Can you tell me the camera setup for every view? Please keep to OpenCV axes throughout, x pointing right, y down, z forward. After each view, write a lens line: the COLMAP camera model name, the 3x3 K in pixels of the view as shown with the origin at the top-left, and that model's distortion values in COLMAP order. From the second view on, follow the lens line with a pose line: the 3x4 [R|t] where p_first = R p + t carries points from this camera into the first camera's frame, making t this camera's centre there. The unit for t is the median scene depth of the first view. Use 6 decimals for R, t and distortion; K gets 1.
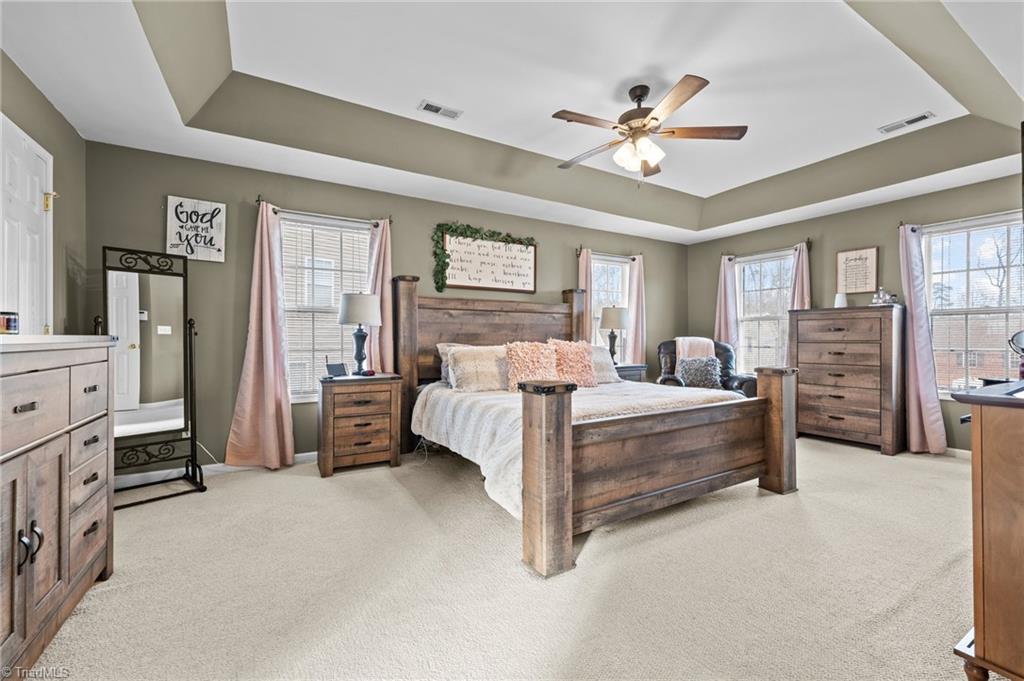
lens RADIAL K [[419.6, 0, 510.7], [0, 419.6, 344.7], [0, 0, 1]] dist [0.001335, 0.000224]
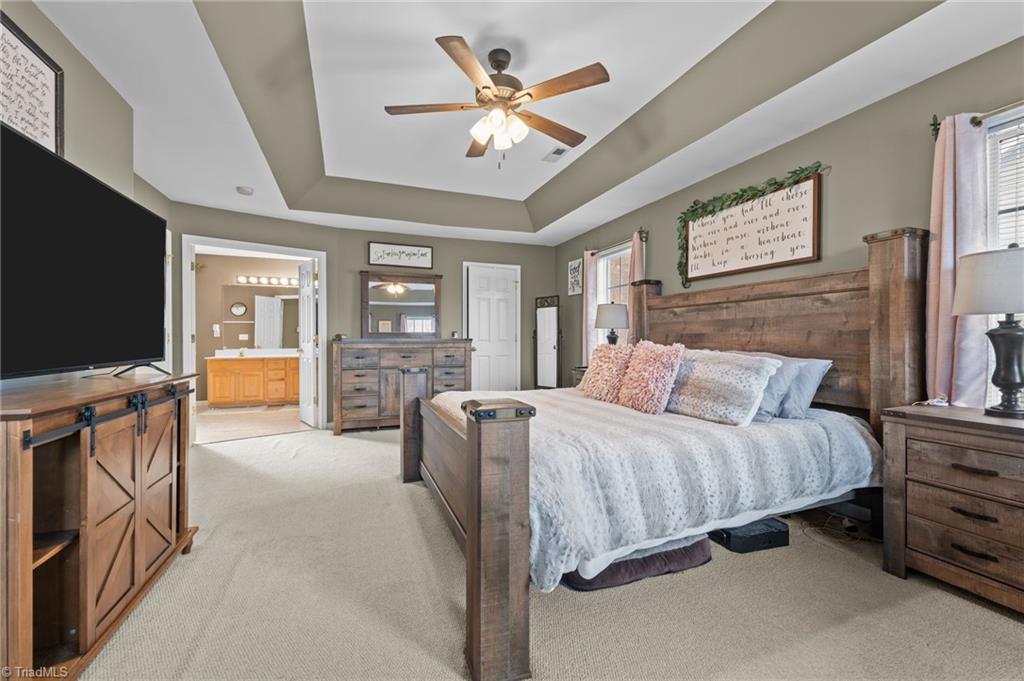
lens RADIAL K [[419.6, 0, 511.1], [0, 419.6, 336.4], [0, 0, 1]] dist [0.001335, 0.000224]
pose [[-0.168799, 0.001780, -0.985649, 0.754108], [-0.002144, 0.999995, 0.002173, -0.022060], [0.985648, 0.002480, -0.168794, 0.759093]]
